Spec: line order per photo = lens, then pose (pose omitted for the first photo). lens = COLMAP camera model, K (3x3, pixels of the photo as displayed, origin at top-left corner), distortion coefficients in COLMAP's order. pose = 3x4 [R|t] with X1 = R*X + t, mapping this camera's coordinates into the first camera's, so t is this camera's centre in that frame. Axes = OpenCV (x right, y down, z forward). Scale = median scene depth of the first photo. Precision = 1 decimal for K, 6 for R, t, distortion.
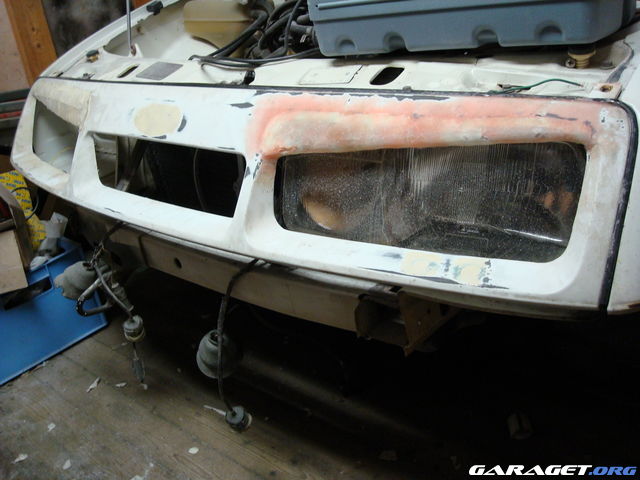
lens RADIAL K [[669.6, 0, 309.1], [0, 669.6, 237.7], [0, 0, 1]] dist [-0.089987, -0.039464]
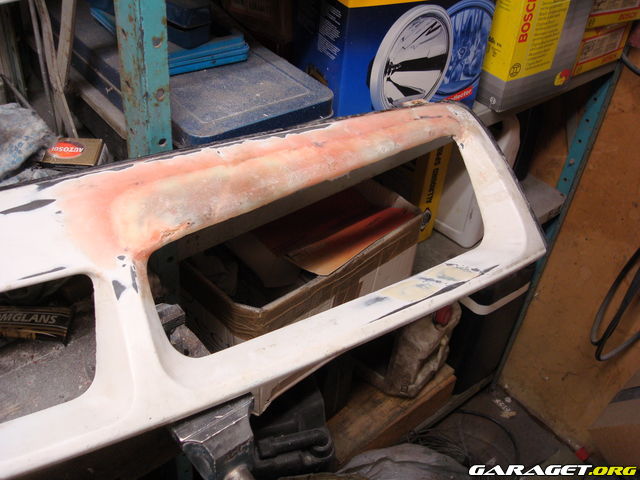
lens RADIAL K [[669.6, 0, 309.1], [0, 669.6, 237.7], [0, 0, 1]] dist [-0.089987, -0.039464]
pose [[0.409282, -0.115211, 0.905105, -0.591469], [0.487831, 0.865933, -0.110369, 0.010508], [-0.771045, 0.486710, 0.410614, 0.658791]]
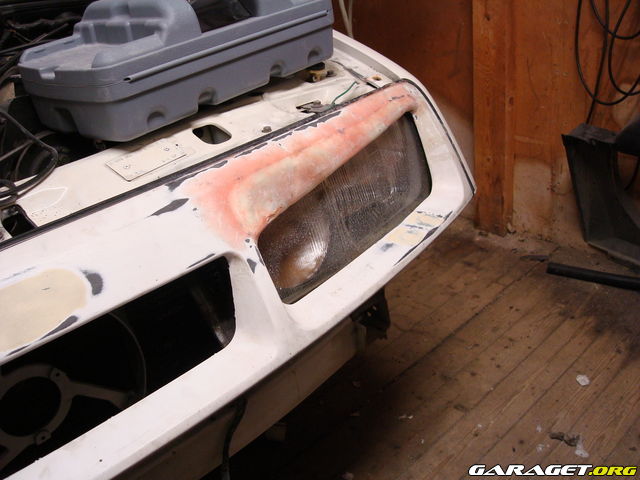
lens RADIAL K [[669.6, 0, 309.1], [0, 669.6, 237.7], [0, 0, 1]] dist [-0.089987, -0.039464]
pose [[0.080861, -0.310475, 0.947136, -0.899642], [0.505071, 0.831976, 0.229605, -0.295564], [-0.859281, 0.459805, 0.224086, 0.808698]]
